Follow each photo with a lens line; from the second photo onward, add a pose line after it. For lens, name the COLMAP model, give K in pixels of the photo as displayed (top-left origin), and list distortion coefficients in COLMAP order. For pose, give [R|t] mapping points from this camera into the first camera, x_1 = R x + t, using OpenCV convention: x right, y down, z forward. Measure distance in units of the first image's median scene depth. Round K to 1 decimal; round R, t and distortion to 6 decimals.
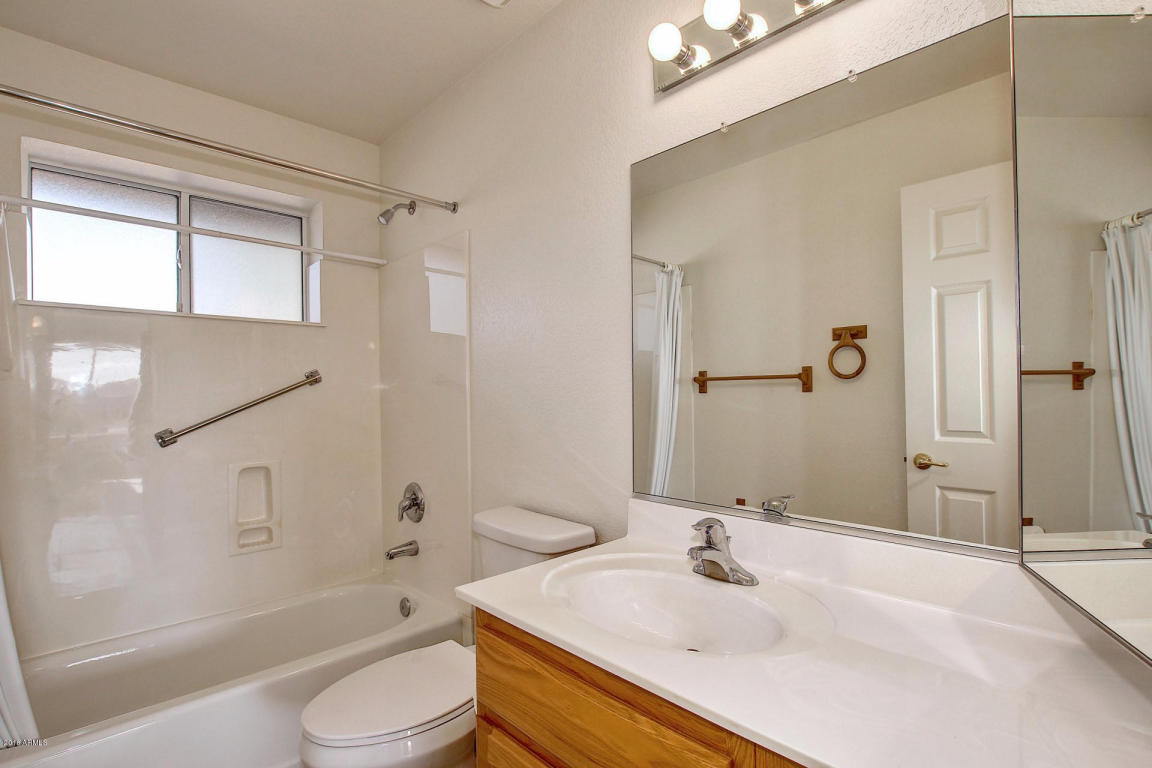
lens RADIAL K [[538.8, 0, 552.4], [0, 538.8, 393.9], [0, 0, 1]] dist [-0.043223, 0.026070]
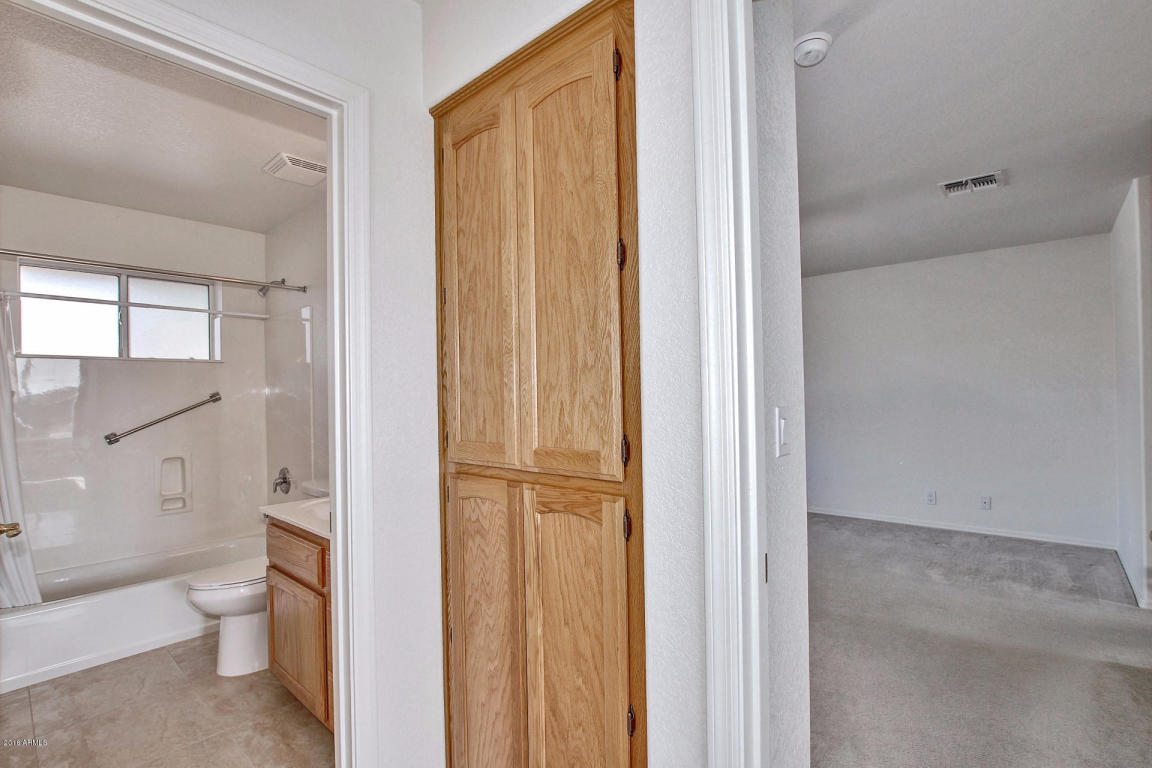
lens RADIAL K [[545.0, 0, 542.4], [0, 545.0, 387.5], [0, 0, 1]] dist [0.001492, 0.000277]
pose [[0.998860, -0.006020, 0.047363, 0.402720], [0.006440, 0.999941, -0.008712, -0.039468], [-0.047308, 0.009007, 0.998840, -0.579133]]
